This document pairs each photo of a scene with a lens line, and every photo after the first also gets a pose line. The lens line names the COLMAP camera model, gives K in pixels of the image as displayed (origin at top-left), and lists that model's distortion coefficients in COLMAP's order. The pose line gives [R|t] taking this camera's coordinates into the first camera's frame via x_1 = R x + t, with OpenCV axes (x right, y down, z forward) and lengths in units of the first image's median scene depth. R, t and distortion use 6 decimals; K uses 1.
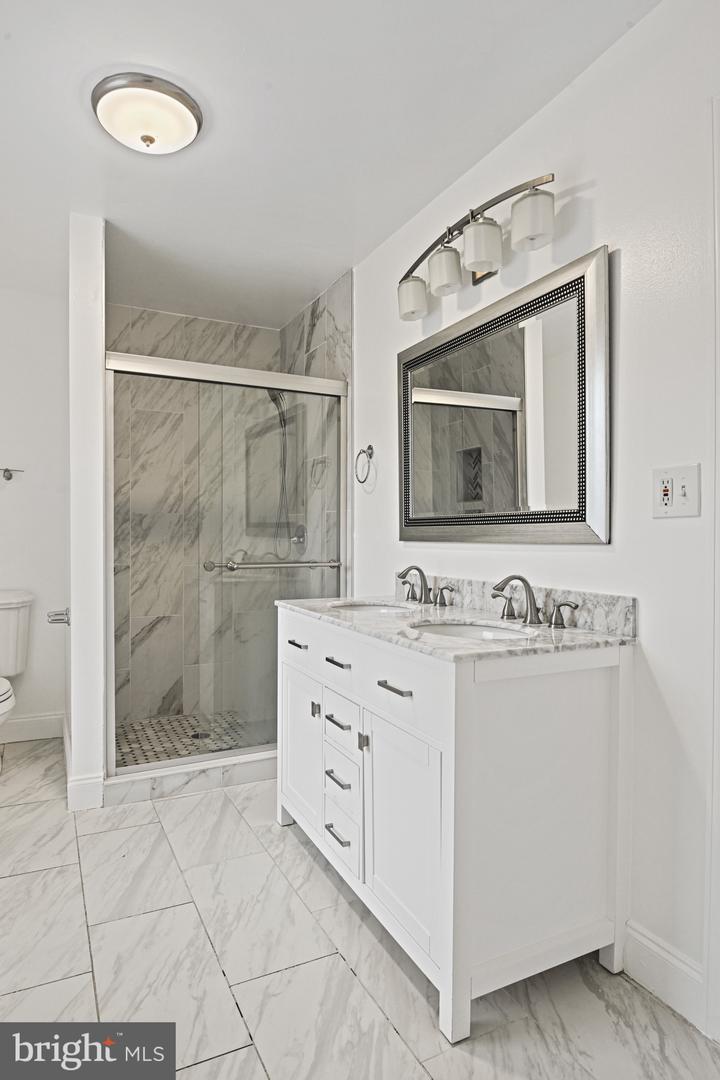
lens RADIAL K [[634.6, 0, 359.9], [0, 634.6, 539.2], [0, 0, 1]] dist [-0.002856, -0.005172]
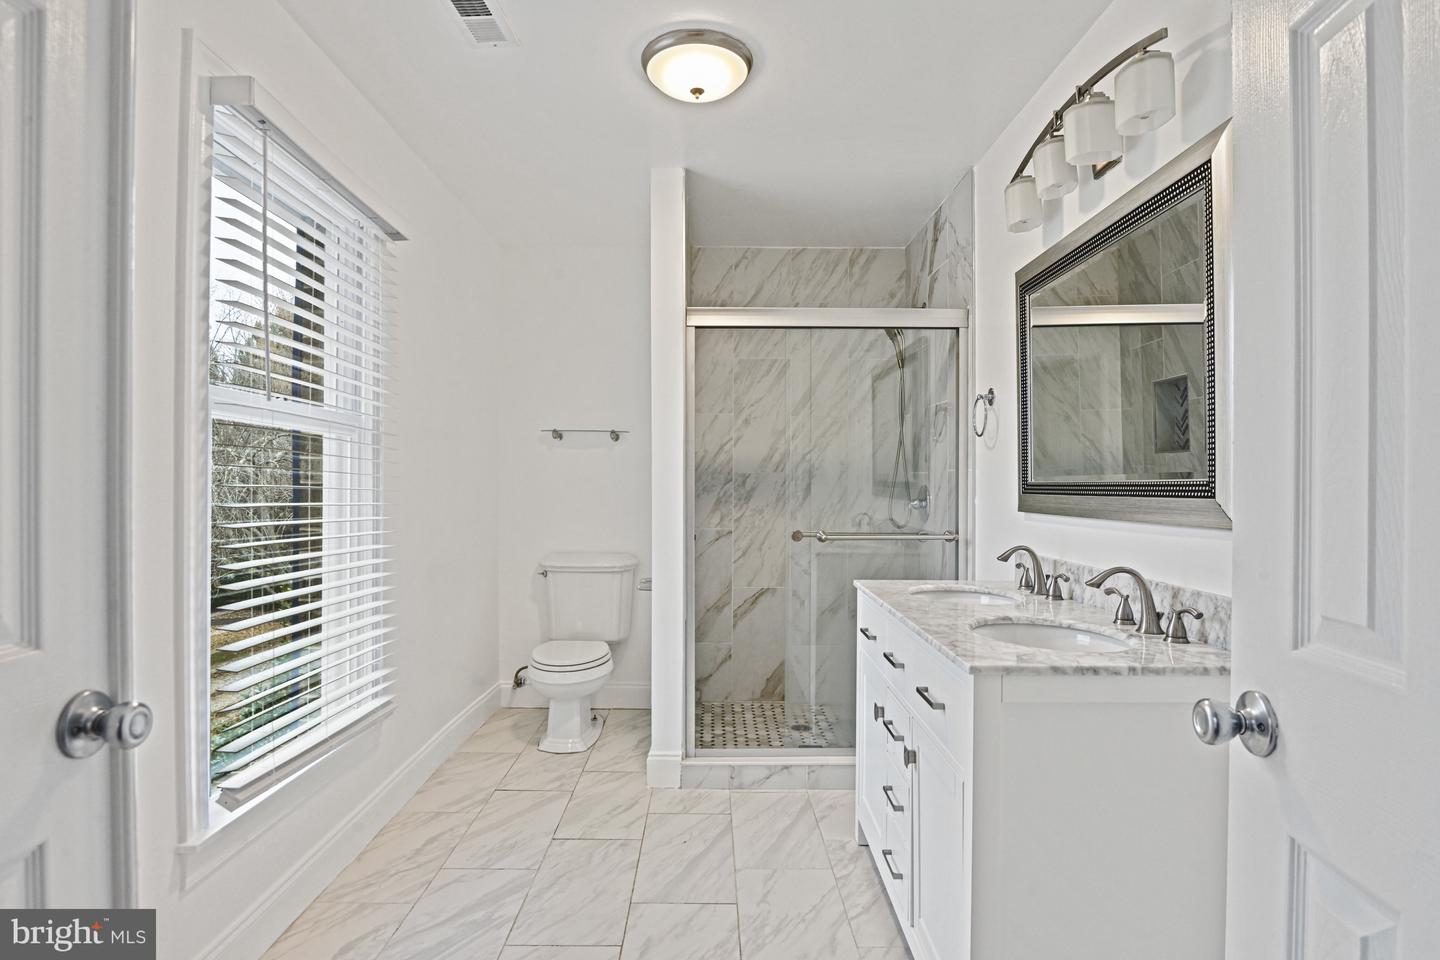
lens RADIAL K [[787.7, 0, 719.2], [0, 787.7, 484.4], [0, 0, 1]] dist [0.001874, -0.002711]
pose [[0.898063, -0.000533, -0.439867, 0.162873], [-0.002114, 0.999982, -0.005527, -0.025195], [0.439862, 0.005893, 0.898046, -0.035793]]
